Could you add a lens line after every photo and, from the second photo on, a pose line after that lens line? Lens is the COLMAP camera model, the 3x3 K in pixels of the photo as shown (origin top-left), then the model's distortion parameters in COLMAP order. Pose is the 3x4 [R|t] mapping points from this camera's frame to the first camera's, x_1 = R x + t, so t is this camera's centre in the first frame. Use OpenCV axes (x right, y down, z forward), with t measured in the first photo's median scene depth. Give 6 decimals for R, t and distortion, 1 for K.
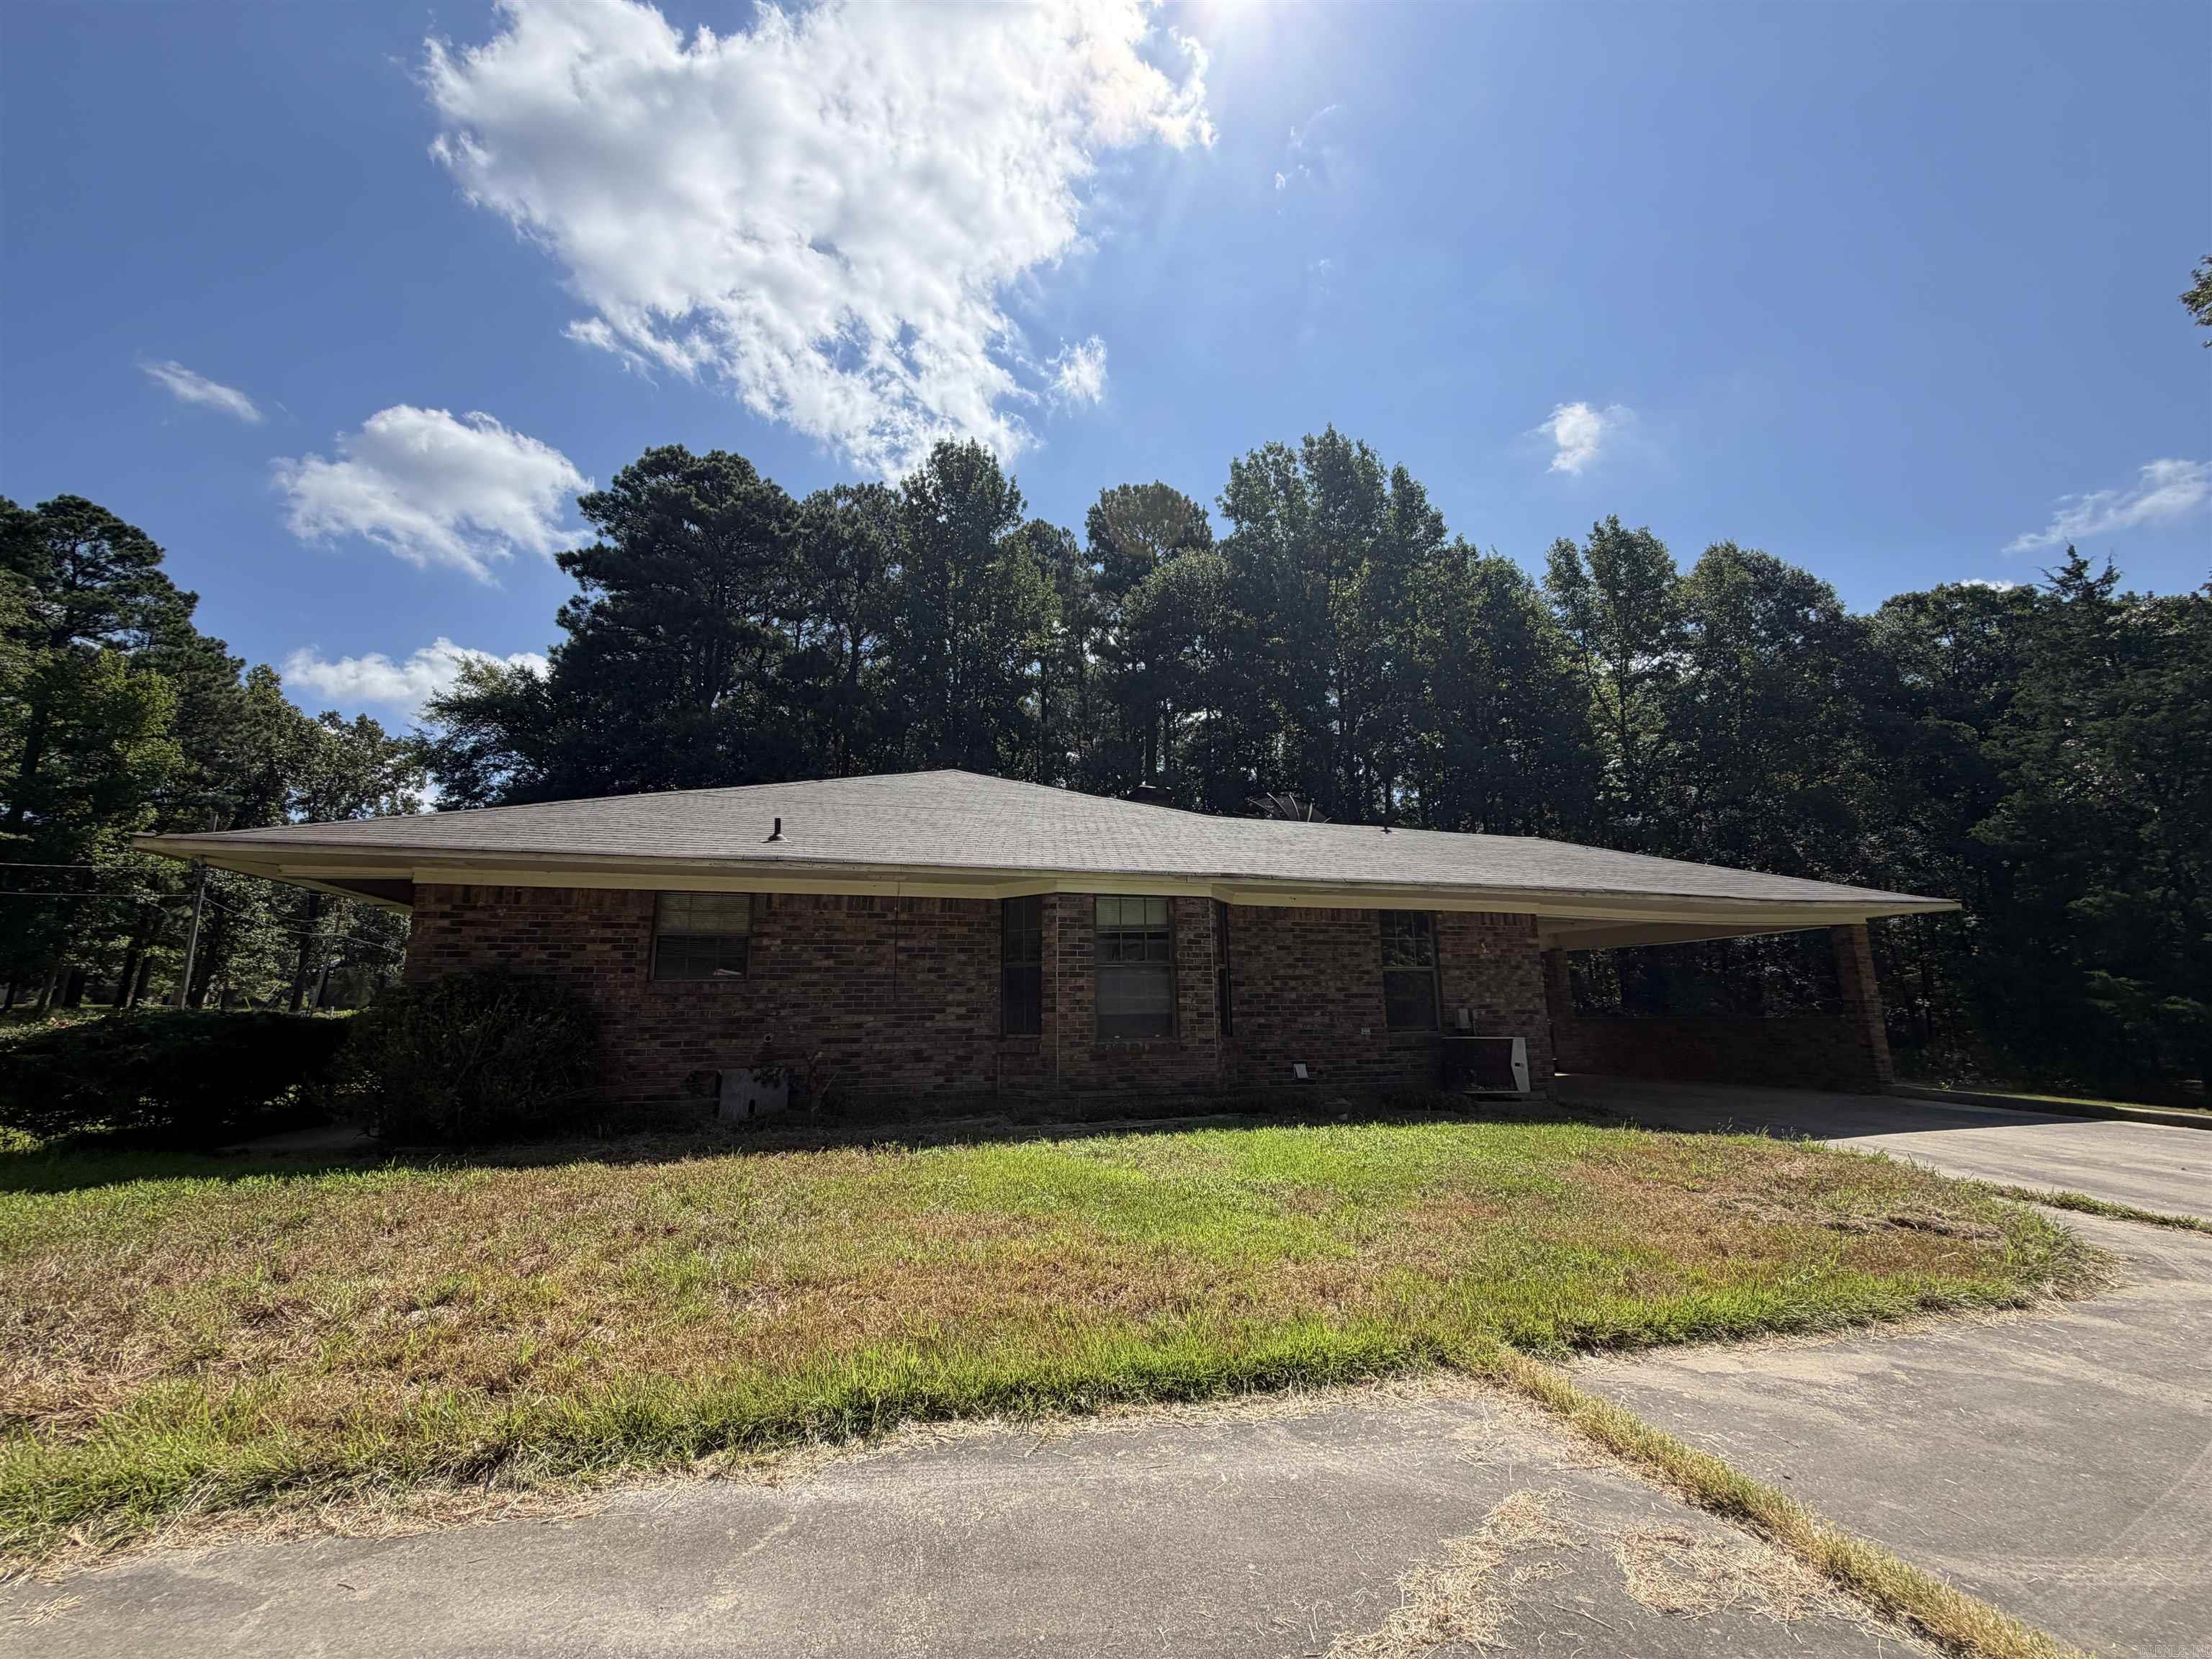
lens RADIAL K [[890.5, 0, 1117.4], [0, 890.5, 822.9], [0, 0, 1]] dist [-0.000663, 0.000088]
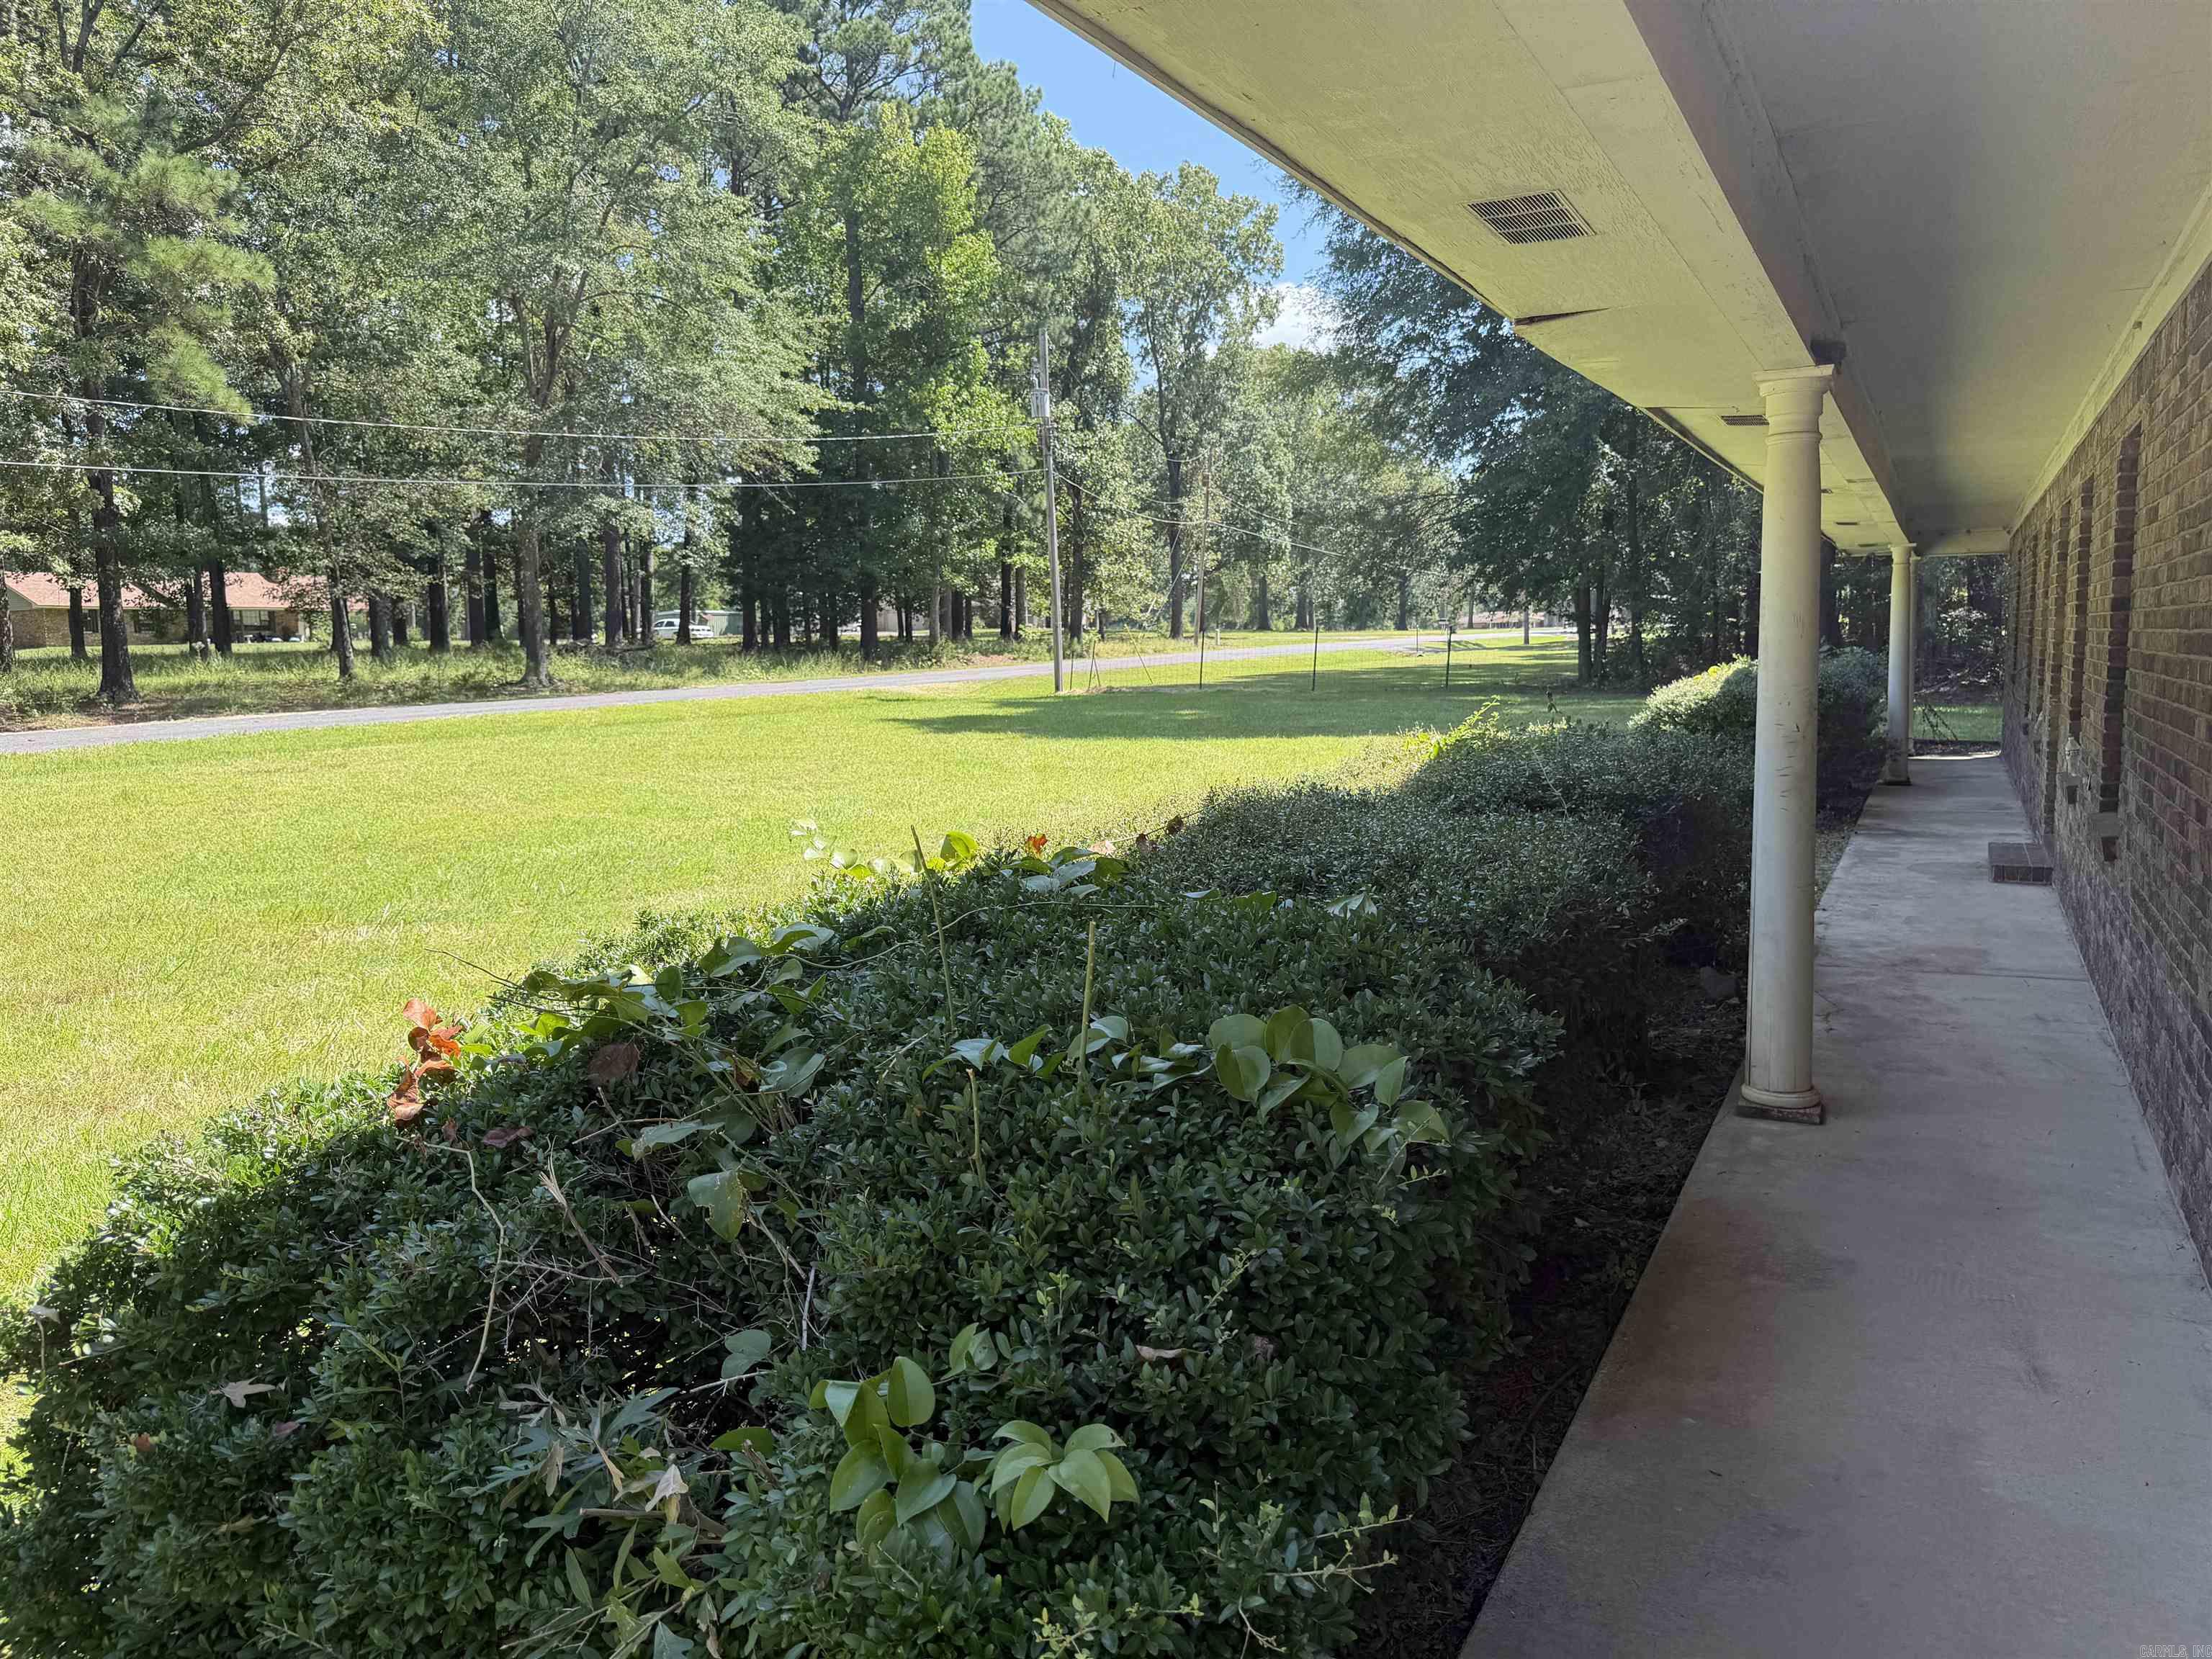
lens RADIAL K [[1573.8, 0, 1114.8], [0, 1573.8, 828.3], [0, 0, 1]] dist [0.006105, -0.016241]
pose [[0.718106, 0.078080, -0.691540, -0.458858], [0.158508, 0.949218, 0.271771, 0.057754], [0.677642, -0.304775, 0.669263, 0.461978]]
